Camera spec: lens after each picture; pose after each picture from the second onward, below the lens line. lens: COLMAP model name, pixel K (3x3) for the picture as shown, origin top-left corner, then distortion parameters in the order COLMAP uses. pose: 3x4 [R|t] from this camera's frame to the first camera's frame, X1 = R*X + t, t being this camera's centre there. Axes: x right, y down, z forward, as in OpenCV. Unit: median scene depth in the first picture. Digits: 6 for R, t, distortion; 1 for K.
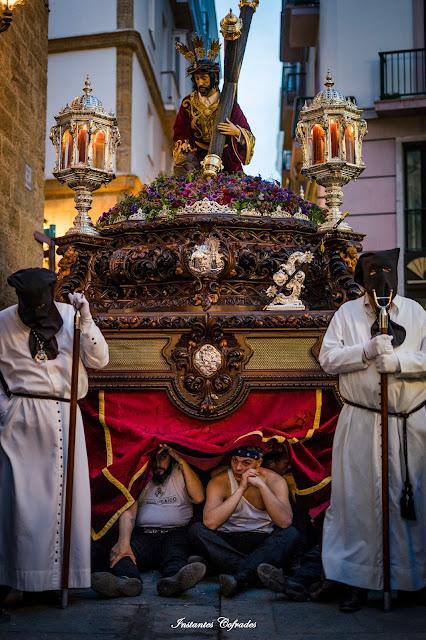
lens RADIAL K [[949.7, 0, 213.0], [0, 949.7, 320.0], [0, 0, 1]] dist [-0.117281, 0.044157]
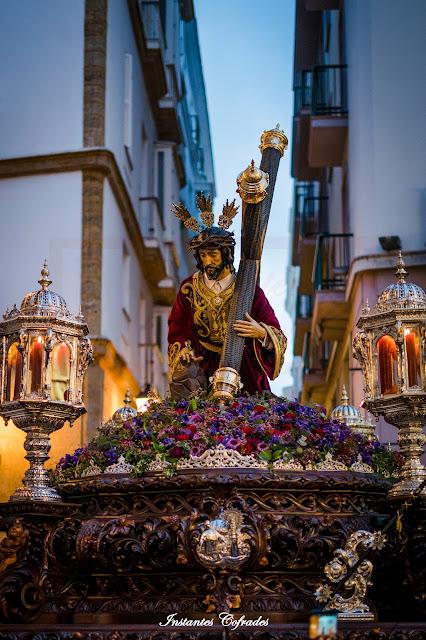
lens RADIAL K [[1224.1, 0, 213.0], [0, 1224.1, 320.0], [0, 0, 1]] dist [-0.097415, -0.182733]
pose [[0.999957, -0.003320, 0.008676, -0.019965], [0.004542, 0.989441, -0.144862, -0.089742], [-0.008103, 0.144895, 0.989414, 0.131274]]
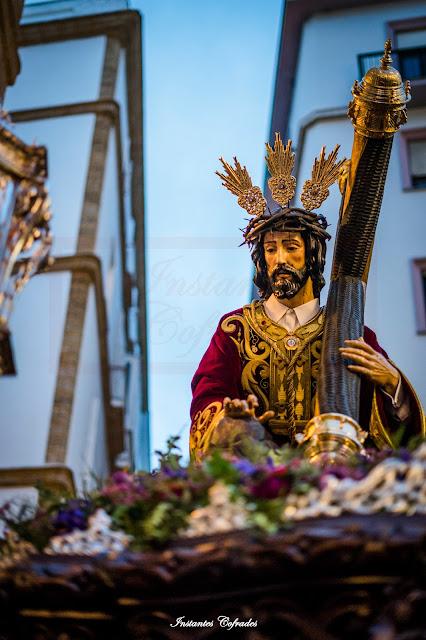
lens RADIAL K [[960.7, 0, 213.0], [0, 960.7, 320.0], [0, 0, 1]] dist [0.034177, 0.033961]
pose [[0.994733, 0.082305, 0.061095, -0.070077], [-0.039257, 0.856496, -0.514659, -0.039477], [-0.094687, 0.509550, 0.855215, 0.794313]]
